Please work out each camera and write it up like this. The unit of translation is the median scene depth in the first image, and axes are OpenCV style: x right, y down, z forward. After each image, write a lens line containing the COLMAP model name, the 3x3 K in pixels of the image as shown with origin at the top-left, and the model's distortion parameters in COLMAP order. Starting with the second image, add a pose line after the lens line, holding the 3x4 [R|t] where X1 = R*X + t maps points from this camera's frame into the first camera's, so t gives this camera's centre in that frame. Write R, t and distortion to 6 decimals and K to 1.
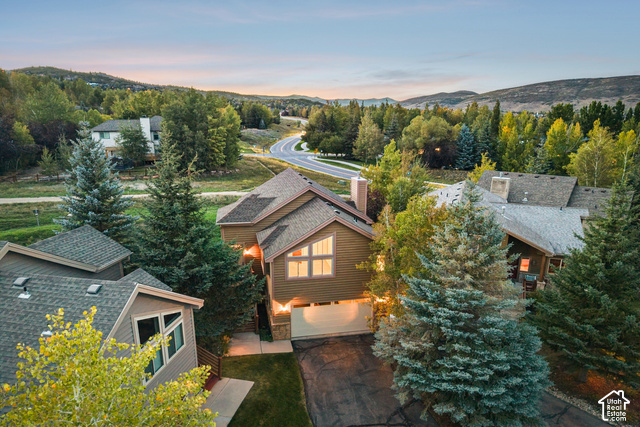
lens RADIAL K [[433.2, 0, 321.8], [0, 433.2, 224.1], [0, 0, 1]] dist [0.049336, -0.058575]
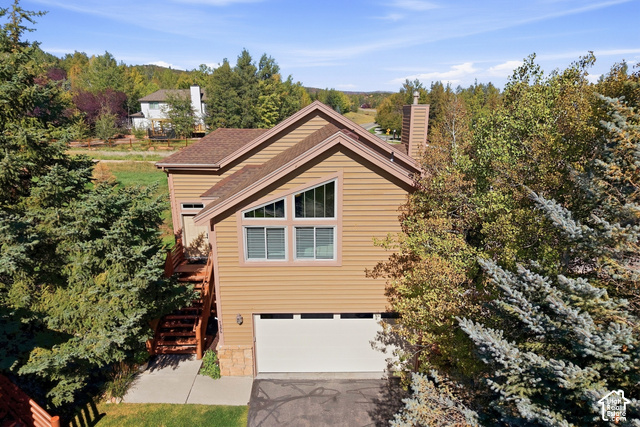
lens RADIAL K [[428.0, 0, 322.9], [0, 428.0, 236.8], [0, 0, 1]] dist [0.005965, 0.002526]
pose [[0.982532, 0.049998, -0.179251, 0.097310], [-0.043750, 0.998295, 0.038645, 0.071758], [0.180877, -0.030128, 0.983044, 0.514203]]
